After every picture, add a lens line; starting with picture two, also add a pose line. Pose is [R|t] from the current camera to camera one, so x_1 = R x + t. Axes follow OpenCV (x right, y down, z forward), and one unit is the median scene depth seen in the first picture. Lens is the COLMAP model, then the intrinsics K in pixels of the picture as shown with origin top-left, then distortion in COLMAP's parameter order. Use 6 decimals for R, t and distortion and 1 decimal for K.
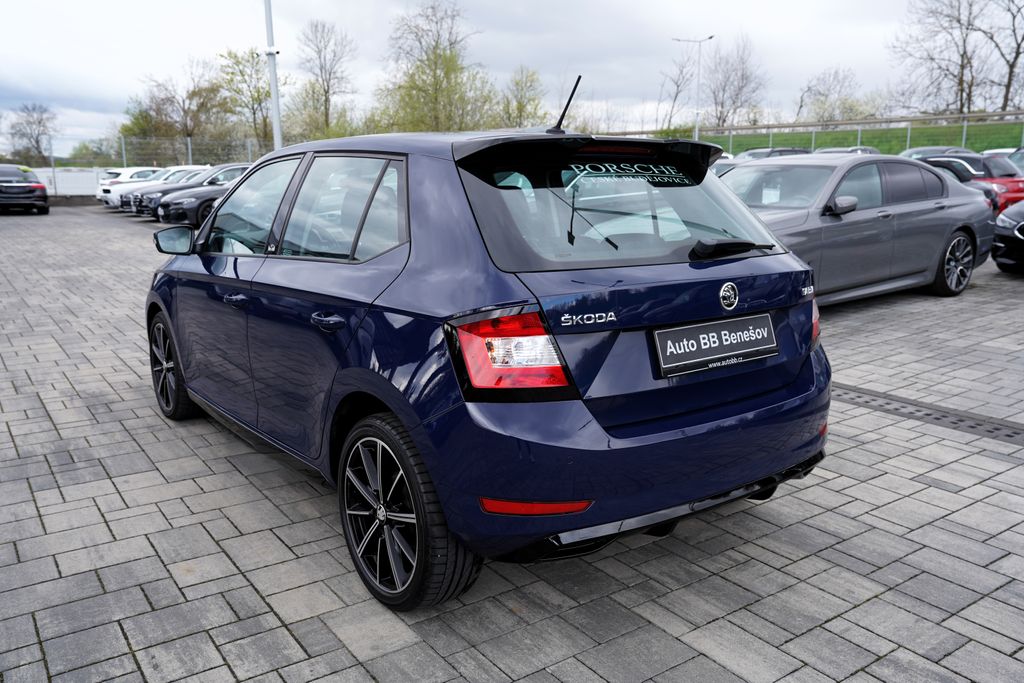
lens RADIAL K [[827.7, 0, 510.6], [0, 827.7, 337.8], [0, 0, 1]] dist [-0.063827, 0.114504]
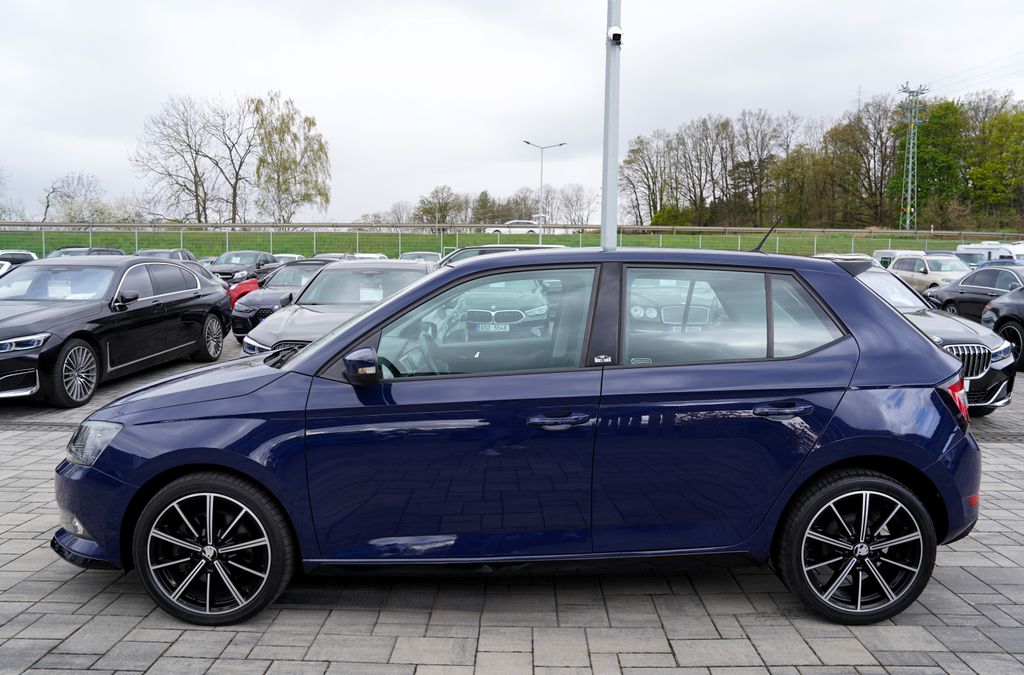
lens RADIAL K [[752.7, 0, 512.0], [0, 752.7, 337.5], [0, 0, 1]] dist [-0.101704, 0.086526]
pose [[0.585663, -0.064177, 0.808010, -0.863100], [0.150929, 0.988061, -0.030919, -0.098242], [-0.796379, 0.140060, 0.588357, 0.458758]]
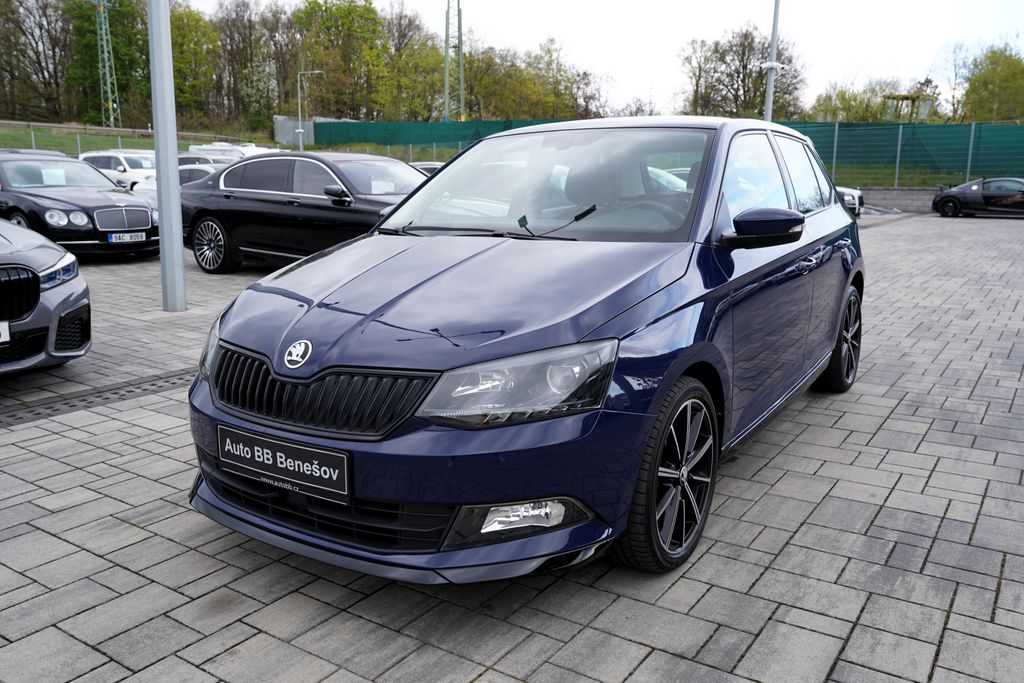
lens RADIAL K [[816.0, 0, 517.0], [0, 816.0, 338.7], [0, 0, 1]] dist [-0.083153, 0.132149]
pose [[-0.347240, -0.178187, 0.920692, -0.990938], [0.189589, 0.948170, 0.255009, -0.245032], [-0.918412, 0.263103, -0.295460, 1.408867]]
